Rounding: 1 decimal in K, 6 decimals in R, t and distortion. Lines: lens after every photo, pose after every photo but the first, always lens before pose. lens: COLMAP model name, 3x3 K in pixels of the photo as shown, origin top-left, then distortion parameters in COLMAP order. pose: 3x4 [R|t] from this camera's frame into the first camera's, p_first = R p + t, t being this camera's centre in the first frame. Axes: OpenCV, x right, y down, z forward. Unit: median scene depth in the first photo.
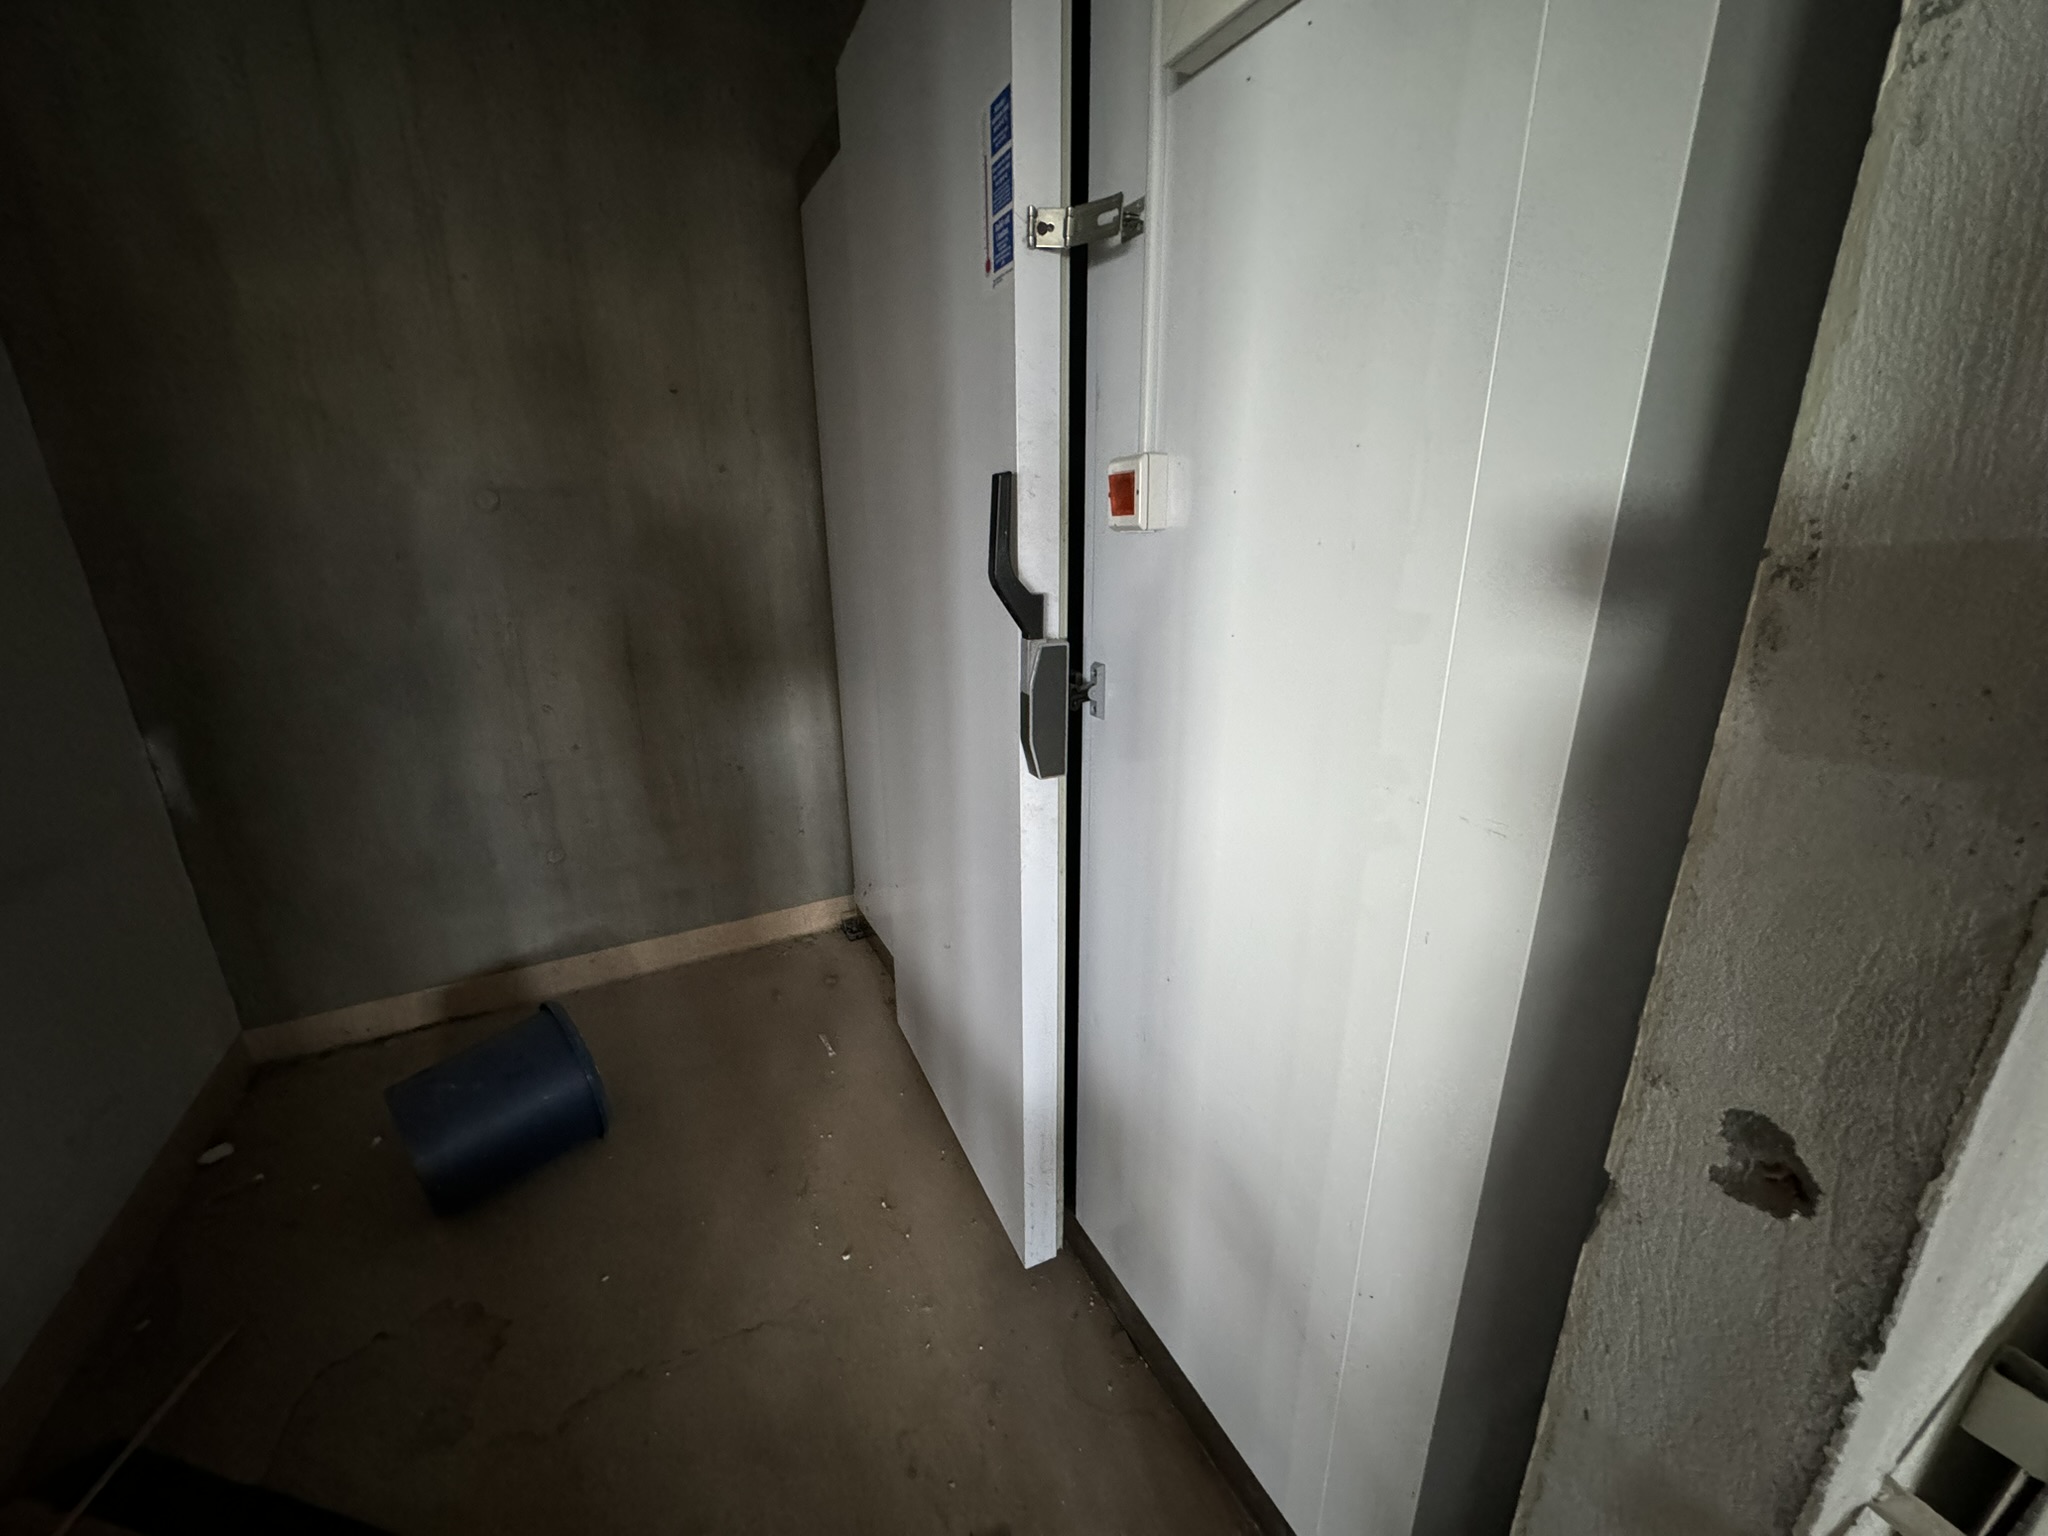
lens RADIAL K [[784.4, 0, 1024.0], [0, 784.4, 768.0], [0, 0, 1]] dist [-0.002070, -0.000167]
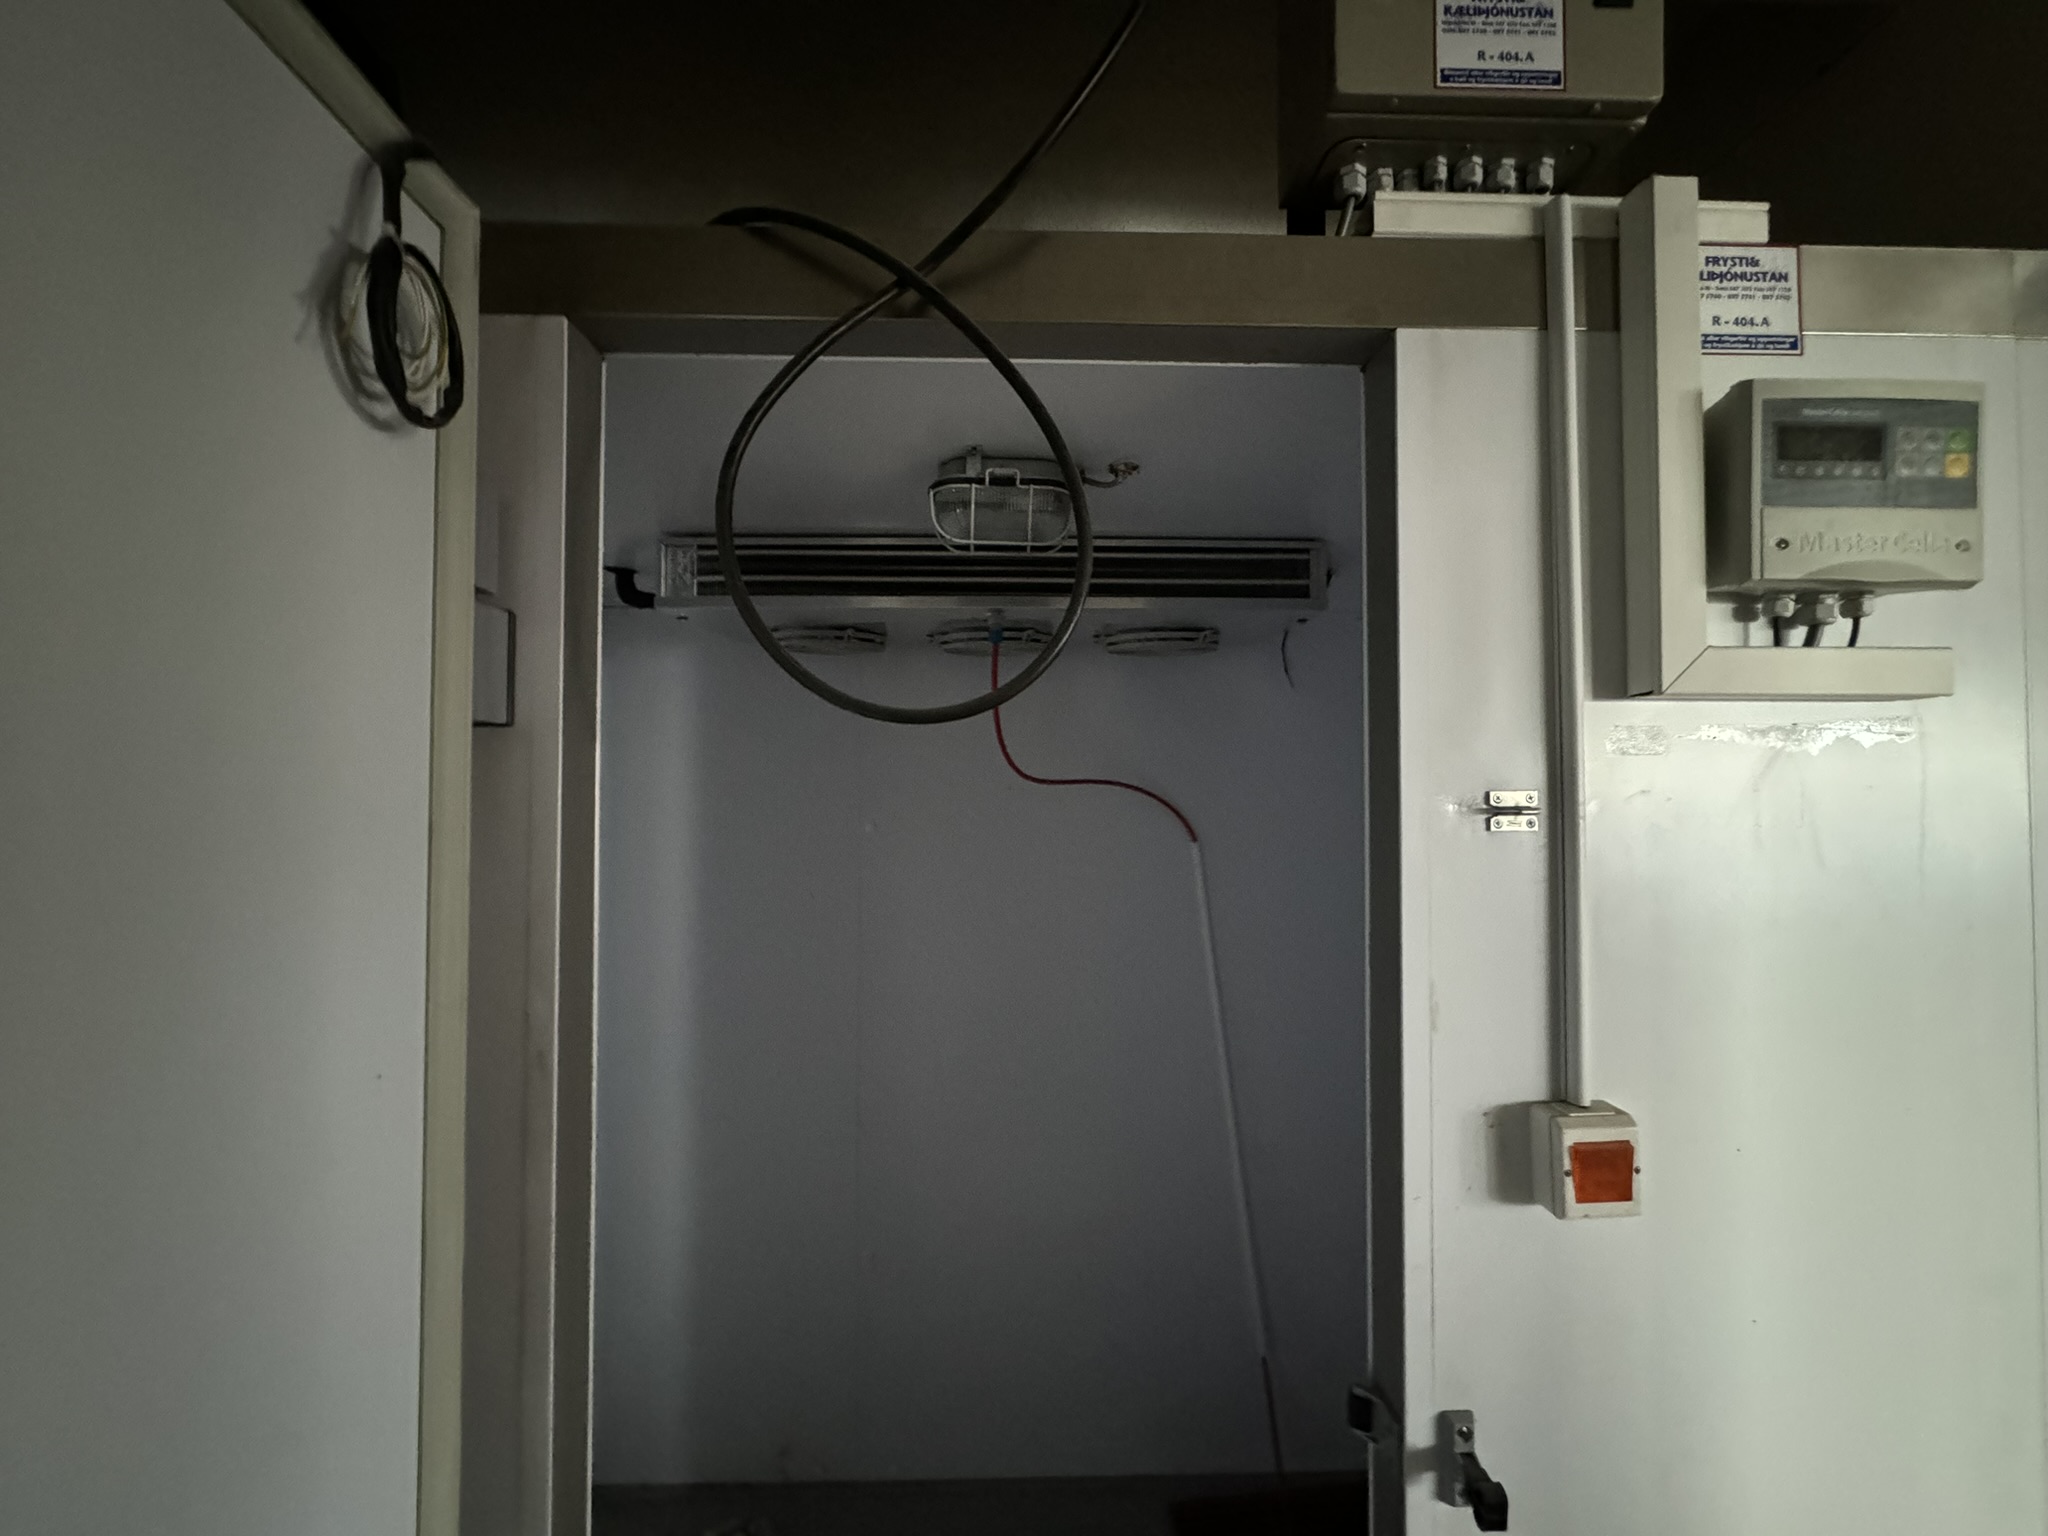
lens RADIAL K [[784.4, 0, 1024.0], [0, 784.4, 768.0], [0, 0, 1]] dist [-0.002070, -0.000167]
pose [[0.452885, 0.029859, 0.891069, -0.706439], [0.249062, 0.955413, -0.158600, -0.677775], [-0.856075, 0.293759, 0.425255, 0.989503]]
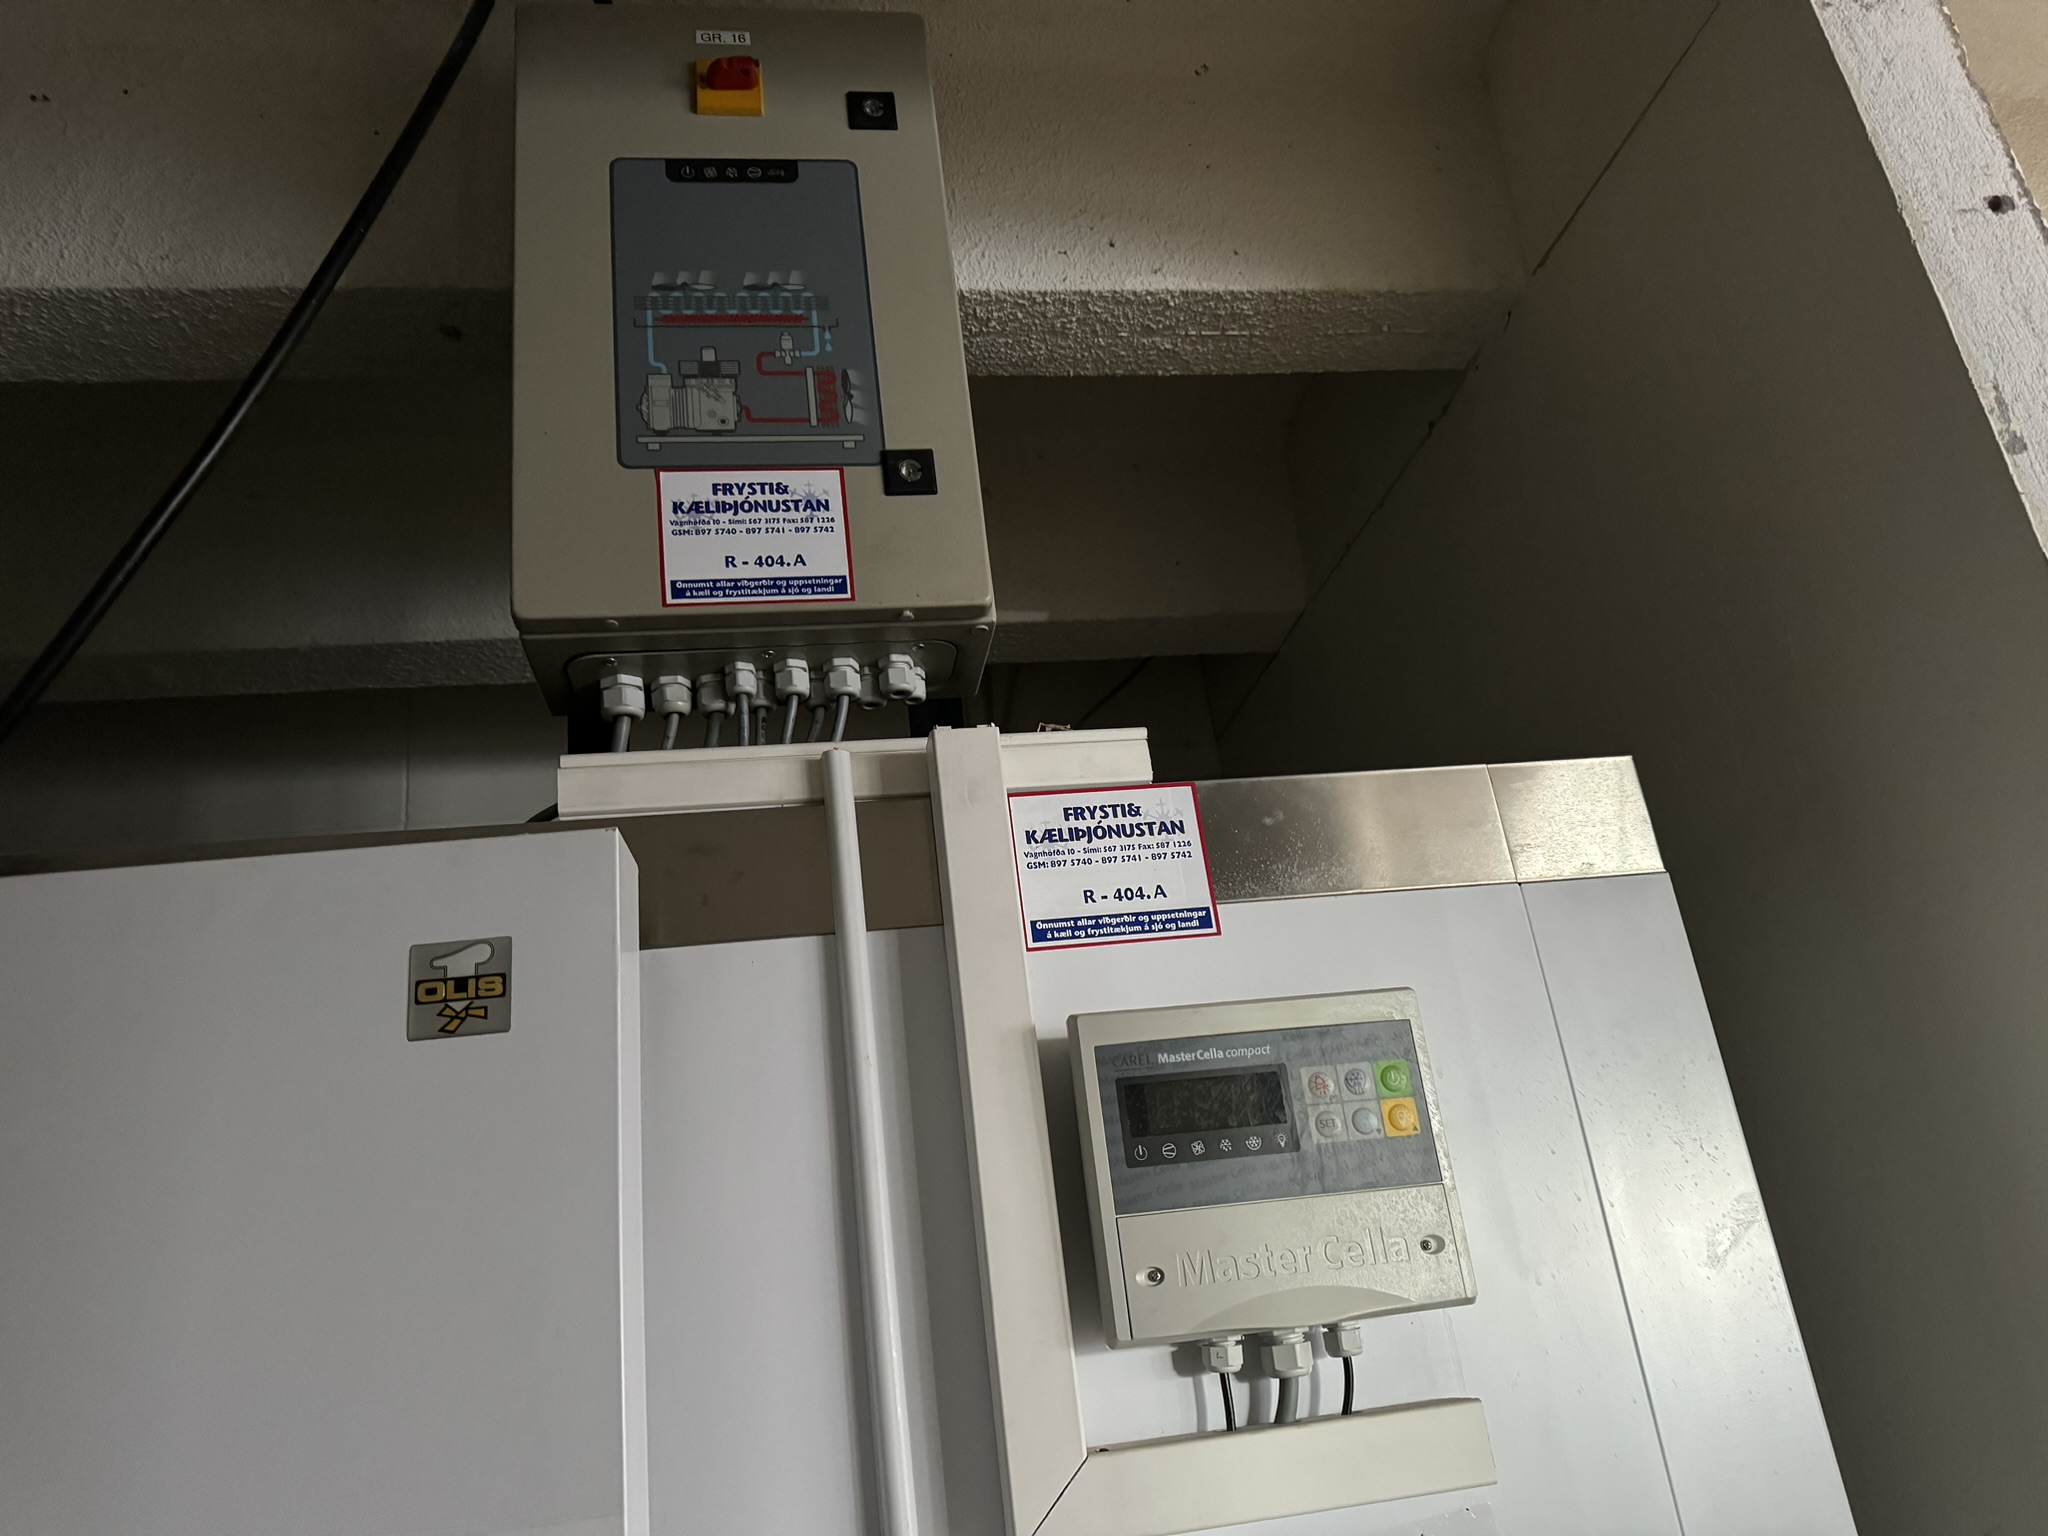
lens RADIAL K [[1377.0, 0, 1027.3], [0, 1377.0, 813.1], [0, 0, 1]] dist [0.137638, -0.288798]
pose [[0.345118, 0.297587, 0.890132, -0.587016], [0.377930, 0.824053, -0.422025, -0.719277], [-0.859105, 0.482057, 0.171928, 0.486248]]
